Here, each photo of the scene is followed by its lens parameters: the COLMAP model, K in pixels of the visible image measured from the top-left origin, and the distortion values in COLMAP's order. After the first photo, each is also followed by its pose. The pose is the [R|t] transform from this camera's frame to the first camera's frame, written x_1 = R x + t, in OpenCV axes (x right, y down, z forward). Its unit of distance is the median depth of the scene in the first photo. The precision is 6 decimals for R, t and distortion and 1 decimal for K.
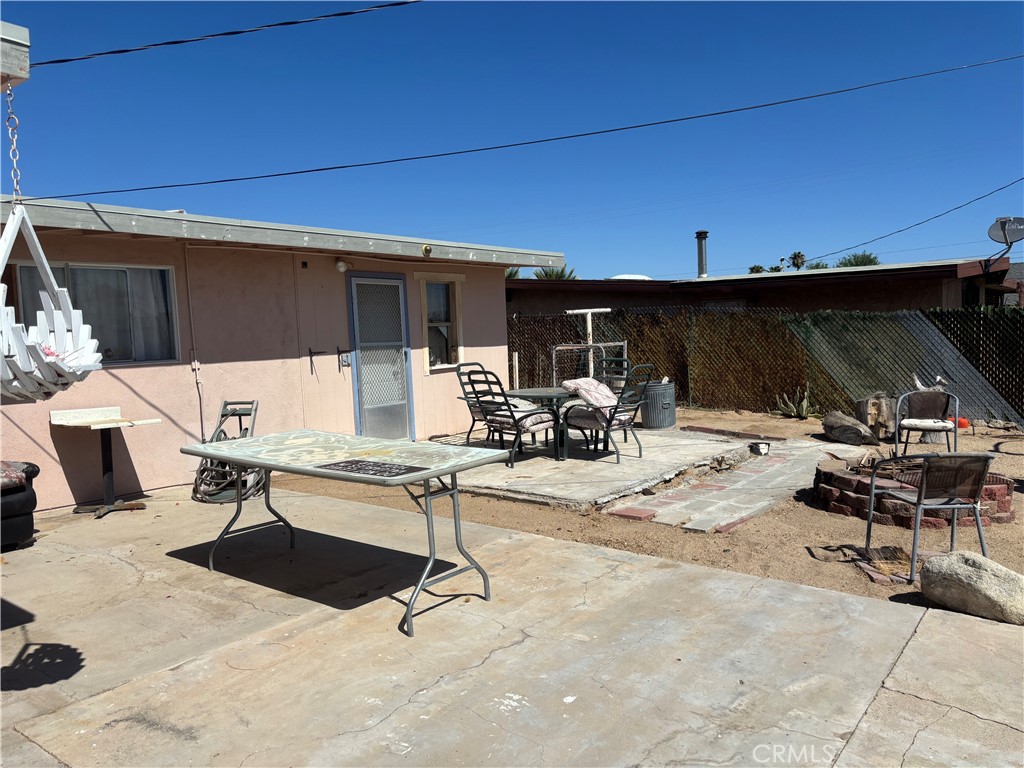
lens RADIAL K [[772.6, 0, 510.7], [0, 772.6, 383.2], [0, 0, 1]] dist [0.051170, -0.033470]
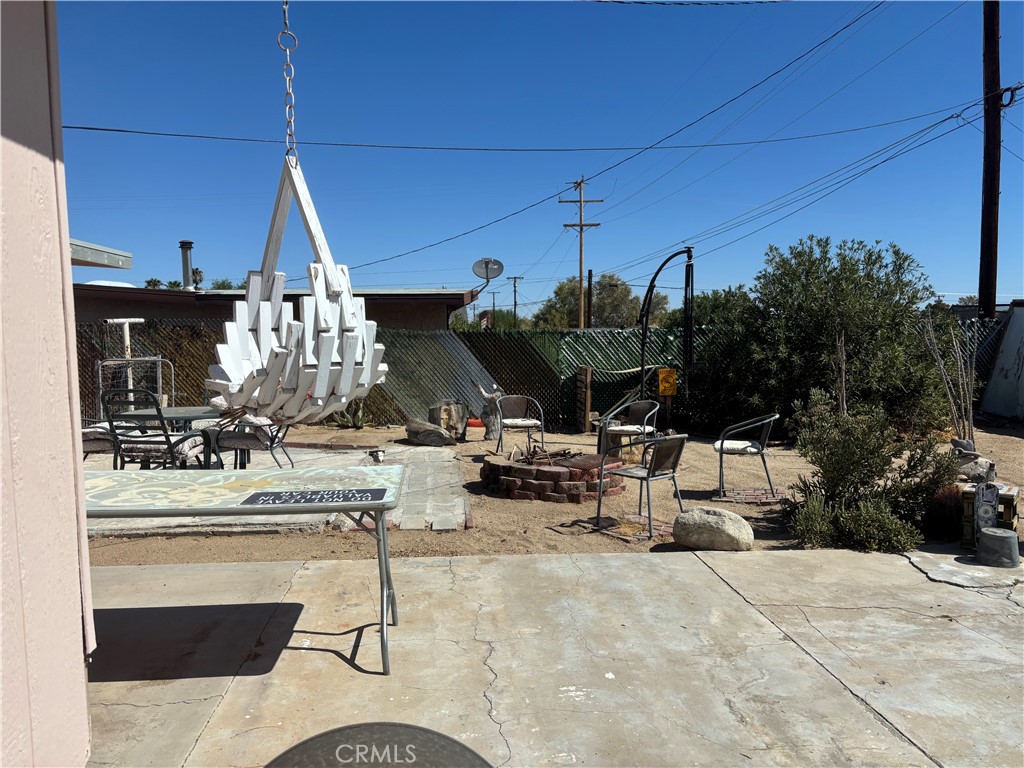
lens RADIAL K [[772.6, 0, 510.6], [0, 772.6, 379.2], [0, 0, 1]] dist [0.051170, -0.033470]
pose [[0.747197, -0.018503, 0.664345, -0.257264], [0.036342, 0.999254, -0.013043, -0.000558], [-0.663608, 0.033889, 0.747312, 0.089690]]
